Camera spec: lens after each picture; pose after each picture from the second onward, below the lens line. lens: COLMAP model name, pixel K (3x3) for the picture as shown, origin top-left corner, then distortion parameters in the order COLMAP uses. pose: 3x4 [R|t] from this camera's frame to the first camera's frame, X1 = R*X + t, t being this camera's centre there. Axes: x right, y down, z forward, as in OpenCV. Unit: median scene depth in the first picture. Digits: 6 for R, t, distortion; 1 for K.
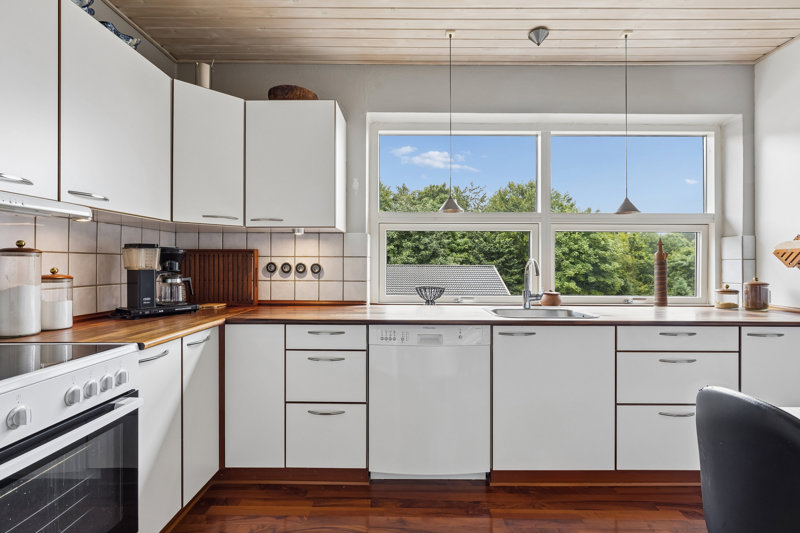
lens RADIAL K [[380.9, 0, 400.0], [0, 380.9, 266.5], [0, 0, 1]] dist [0.002653, 0.000193]
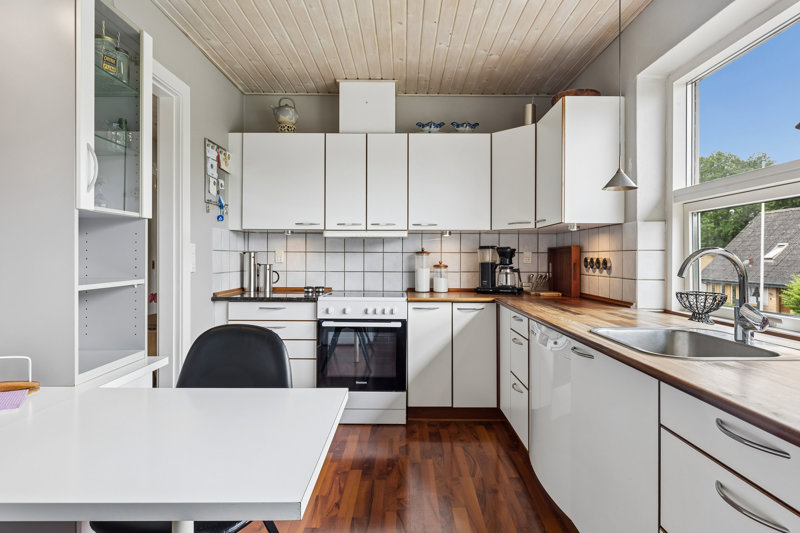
lens RADIAL K [[464.2, 0, 400.0], [0, 464.2, 266.5], [0, 0, 1]] dist [-0.002235, -0.000332]
pose [[0.034961, 0.013871, -0.999292, 1.196022], [-0.008839, 0.999869, 0.013570, 0.001816], [0.999350, 0.008358, 0.035079, 0.596222]]
